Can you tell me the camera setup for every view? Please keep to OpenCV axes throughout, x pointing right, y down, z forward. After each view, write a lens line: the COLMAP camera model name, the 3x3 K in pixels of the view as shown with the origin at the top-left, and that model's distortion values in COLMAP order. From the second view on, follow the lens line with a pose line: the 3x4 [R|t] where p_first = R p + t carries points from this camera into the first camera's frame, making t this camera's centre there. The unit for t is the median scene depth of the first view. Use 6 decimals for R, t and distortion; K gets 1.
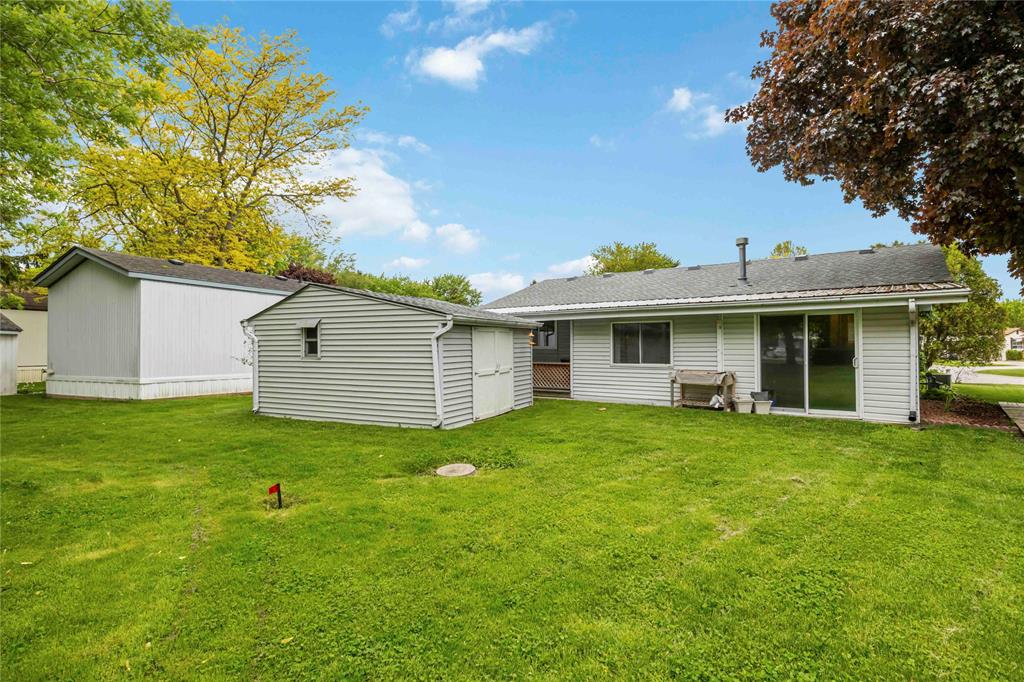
lens RADIAL K [[544.7, 0, 518.6], [0, 544.7, 340.8], [0, 0, 1]] dist [0.011841, -0.000579]
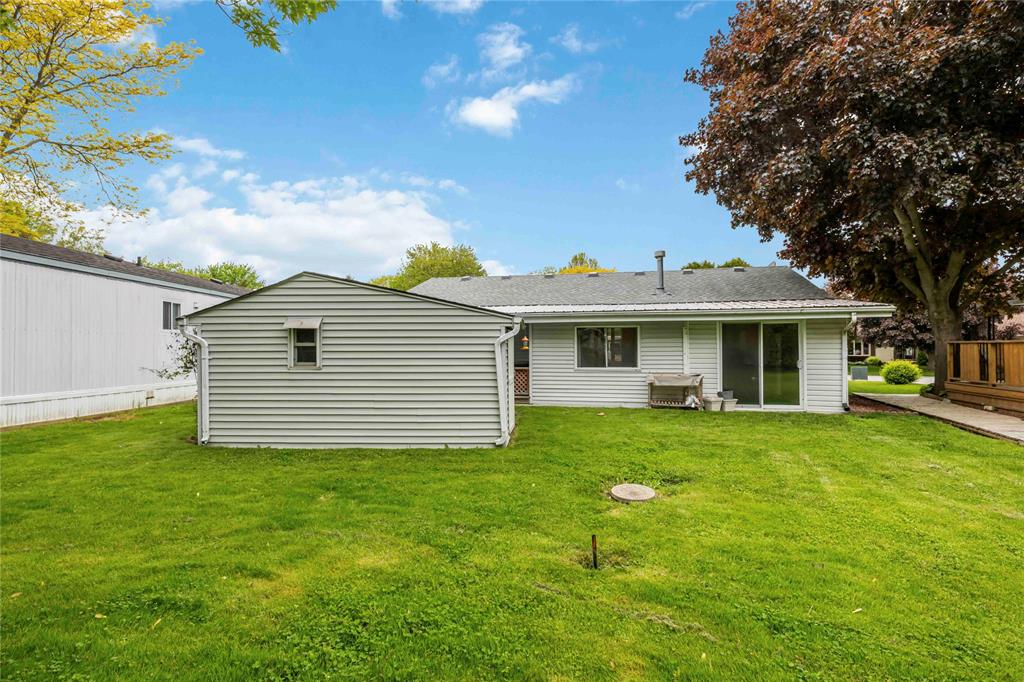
lens RADIAL K [[544.7, 0, 513.3], [0, 544.7, 342.6], [0, 0, 1]] dist [0.011841, -0.000579]
pose [[0.909266, 0.002672, 0.416206, -0.411037], [-0.004113, 0.999988, 0.002567, -0.007284], [-0.416195, -0.004046, 0.909267, 0.162864]]
